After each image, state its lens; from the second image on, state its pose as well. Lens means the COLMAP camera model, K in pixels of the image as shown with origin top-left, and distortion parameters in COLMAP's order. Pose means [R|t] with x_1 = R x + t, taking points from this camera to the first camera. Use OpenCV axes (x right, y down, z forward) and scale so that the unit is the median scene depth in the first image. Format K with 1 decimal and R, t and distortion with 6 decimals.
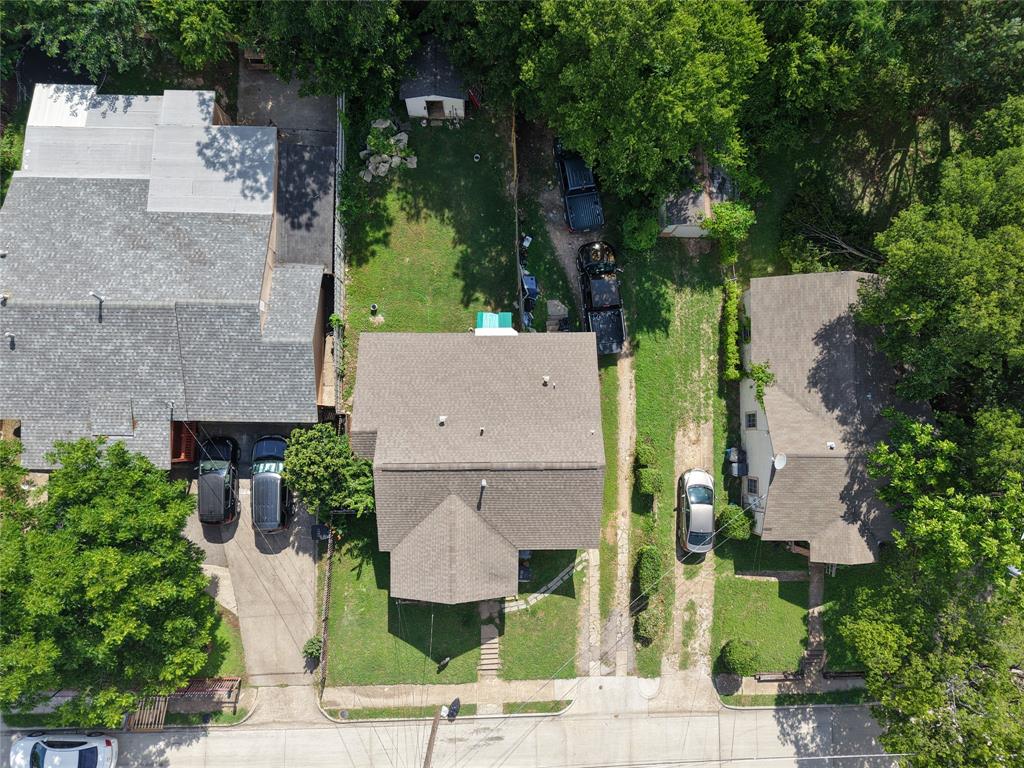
lens RADIAL K [[683.1, 0, 513.1], [0, 683.1, 389.1], [0, 0, 1]] dist [0.026760, -0.021399]
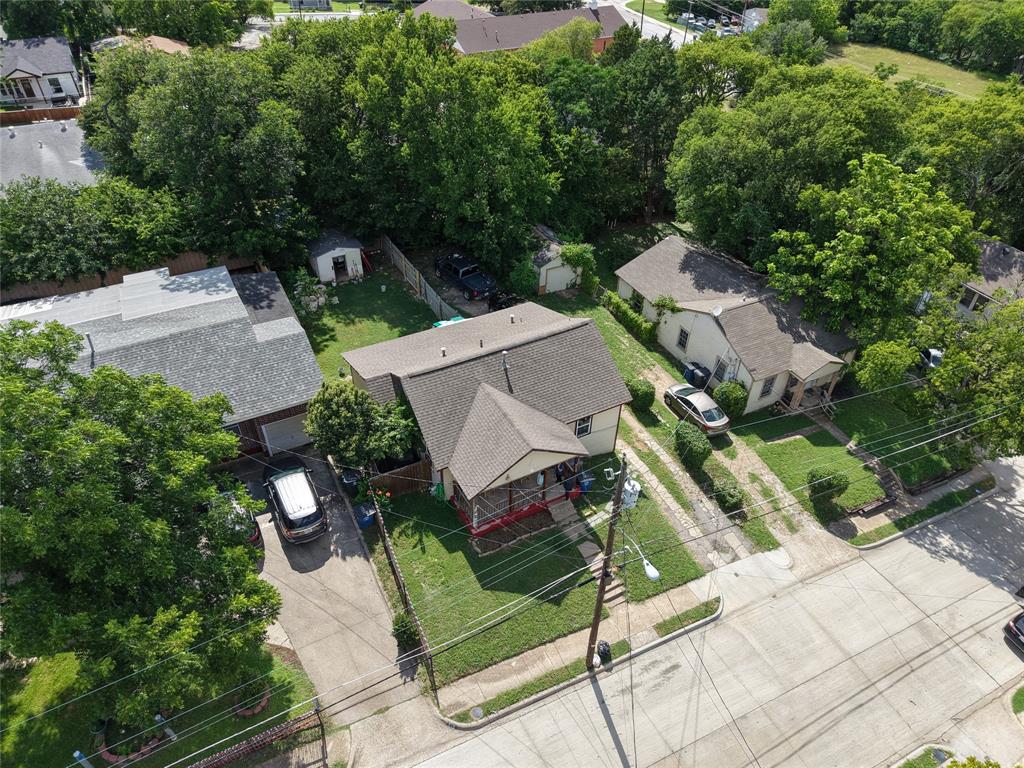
lens RADIAL K [[683.1, 0, 512.8], [0, 683.1, 388.4], [0, 0, 1]] dist [0.026760, -0.021399]
pose [[0.886568, -0.302964, 0.349586, -0.359395], [0.461686, 0.626940, -0.627528, 0.724410], [-0.029051, 0.717745, 0.695699, 0.261858]]
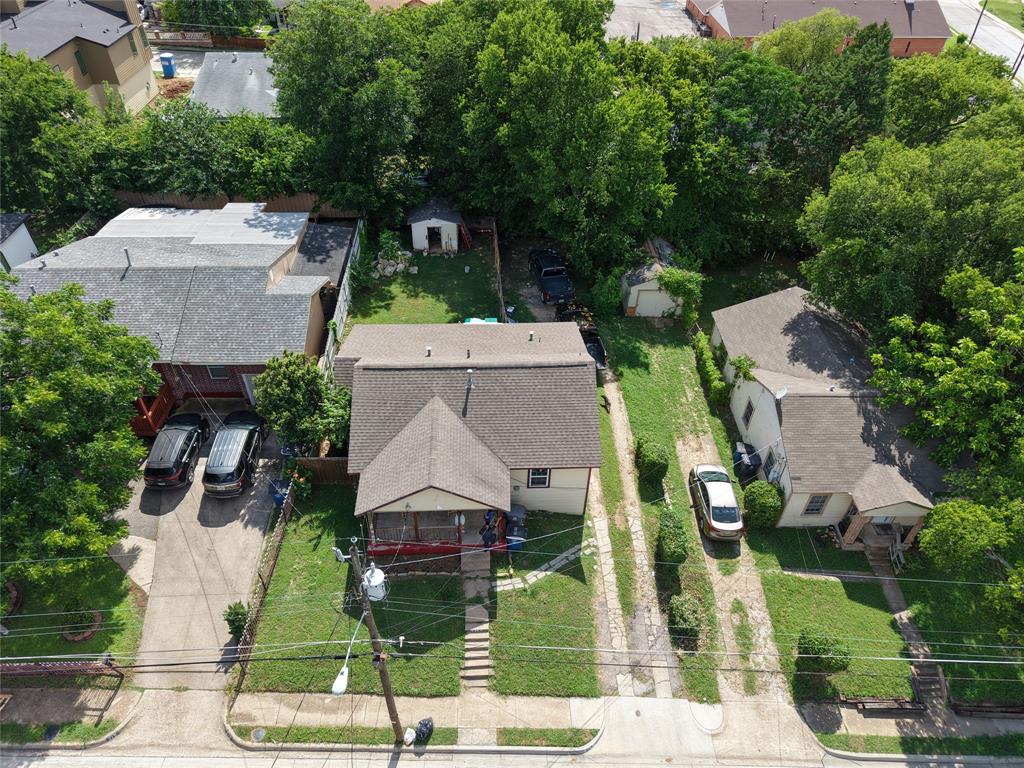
lens RADIAL K [[683.1, 0, 512.0], [0, 683.1, 388.6], [0, 0, 1]] dist [0.026760, -0.021399]
pose [[0.999367, -0.030869, 0.017685, -0.001334], [0.034544, 0.723159, -0.689817, 0.699141], [0.008504, 0.689991, 0.723768, 0.284040]]
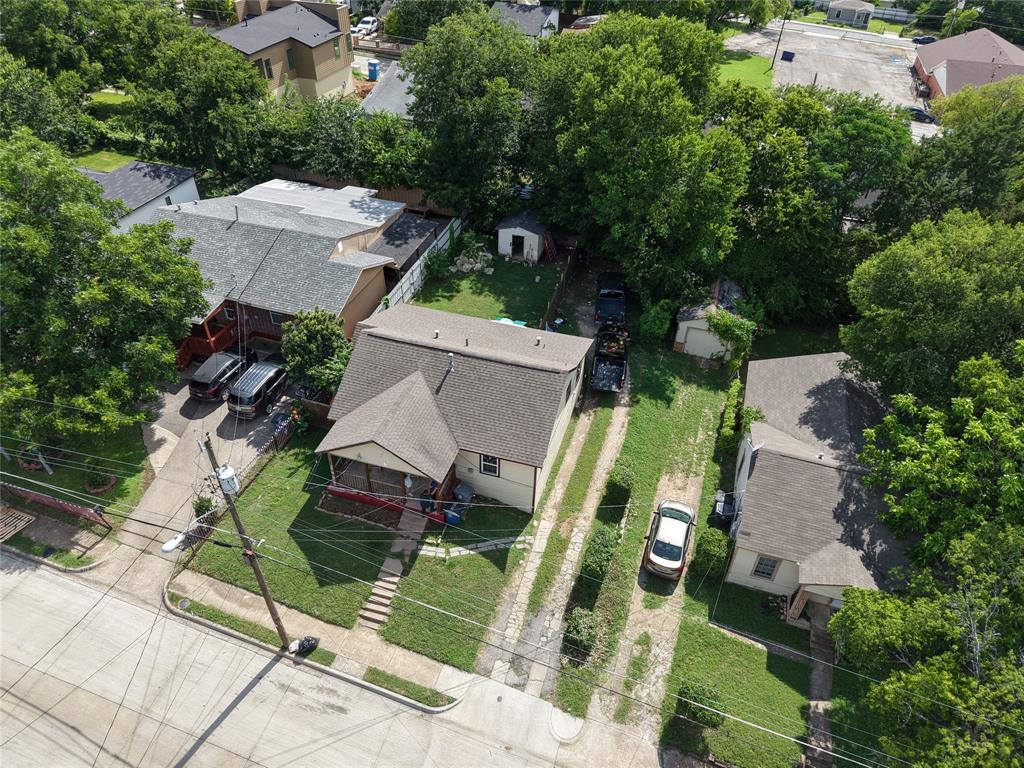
lens RADIAL K [[683.1, 0, 510.9], [0, 683.1, 390.2], [0, 0, 1]] dist [0.026760, -0.021399]
pose [[0.952224, 0.186886, -0.241542, 0.263430], [-0.303518, 0.666770, -0.680658, 0.735902], [0.033848, 0.721451, 0.691638, 0.277084]]
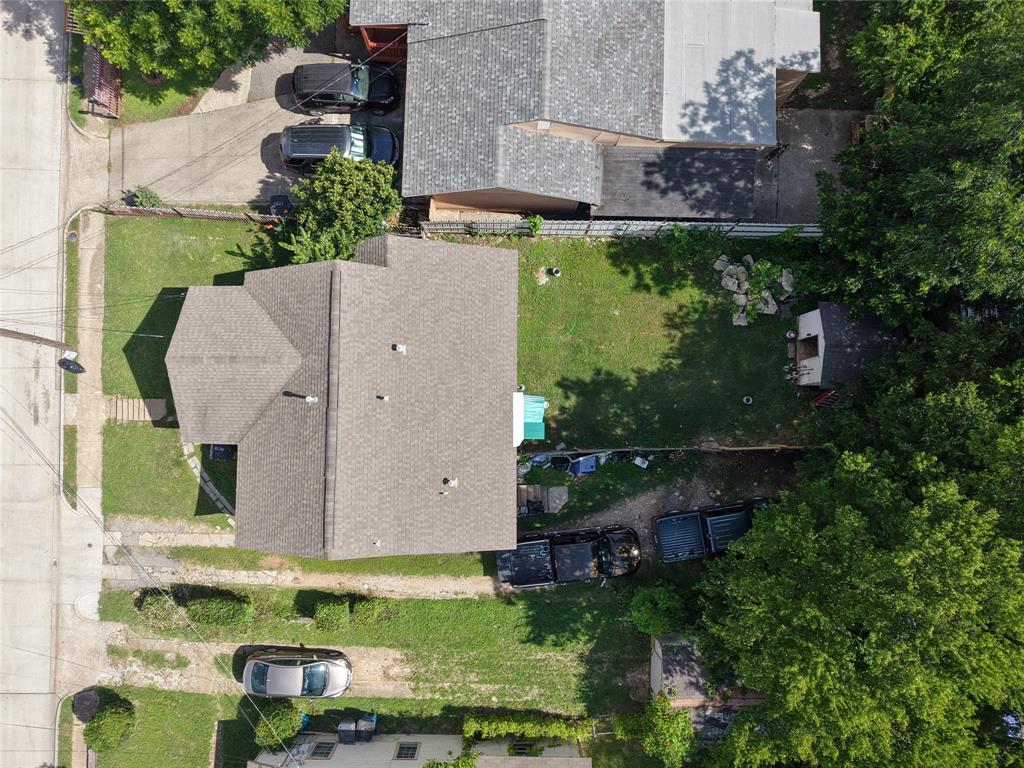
lens RADIAL K [[683.1, 0, 507.2], [0, 683.1, 389.9], [0, 0, 1]] dist [0.026760, -0.021399]
pose [[-0.013186, 0.995301, -0.095932, 0.015888], [-0.998170, -0.007440, 0.060008, -0.113582], [0.059013, 0.096548, 0.993577, 0.205707]]
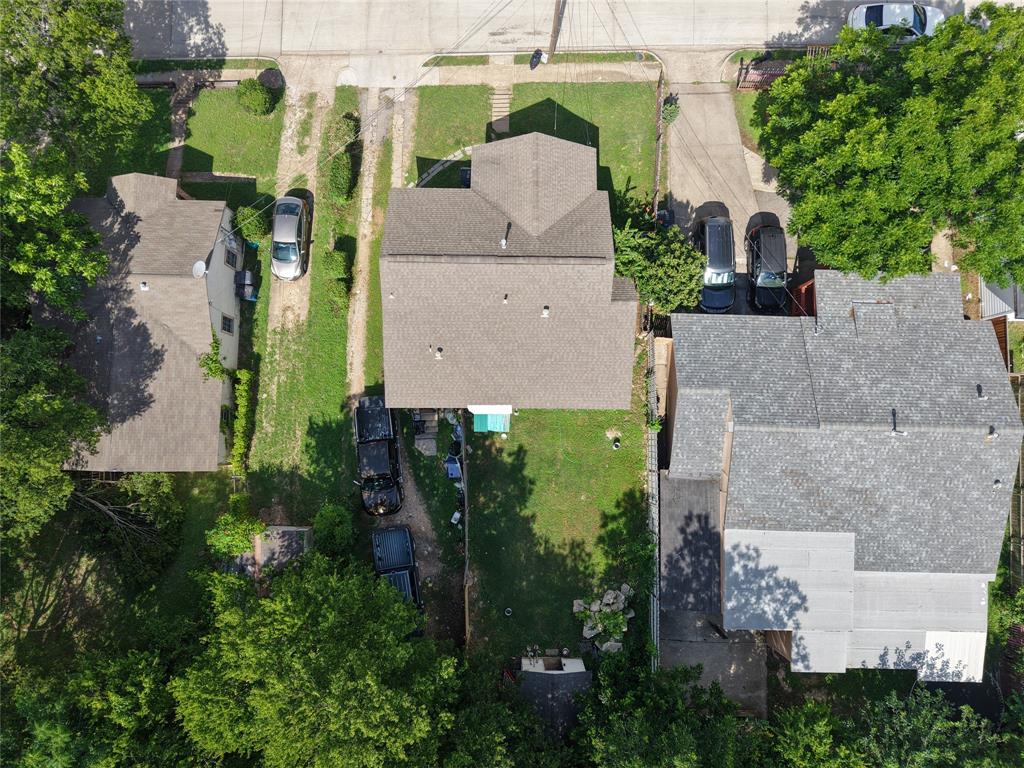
lens RADIAL K [[683.1, 0, 508.0], [0, 683.1, 384.0], [0, 0, 1]] dist [0.026760, -0.021399]
pose [[-0.999185, -0.016839, -0.036695, -0.013946], [0.010858, -0.987465, 0.157462, -0.191137], [-0.038887, 0.156935, 0.986843, 0.044933]]
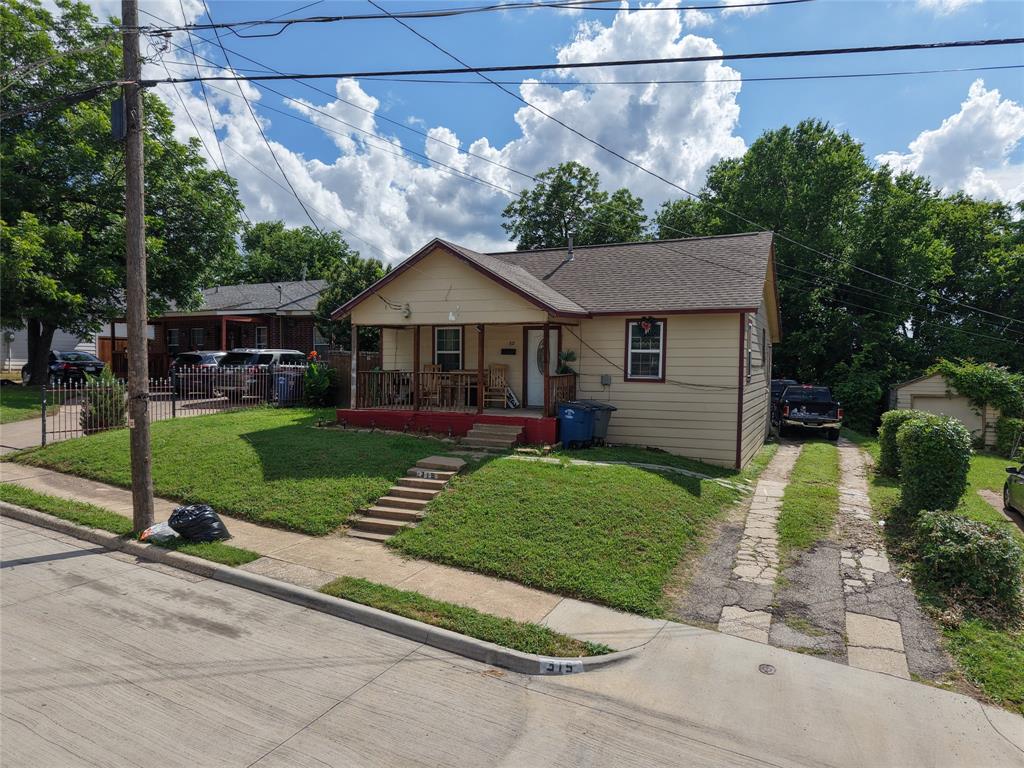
lens RADIAL K [[683.1, 0, 510.5], [0, 683.1, 387.3], [0, 0, 1]] dist [0.026760, -0.021399]
pose [[0.913516, -0.005141, -0.406771, 0.147543], [-0.404170, 0.102133, -0.908964, 0.670193], [0.046218, 0.994757, 0.091222, 0.931937]]
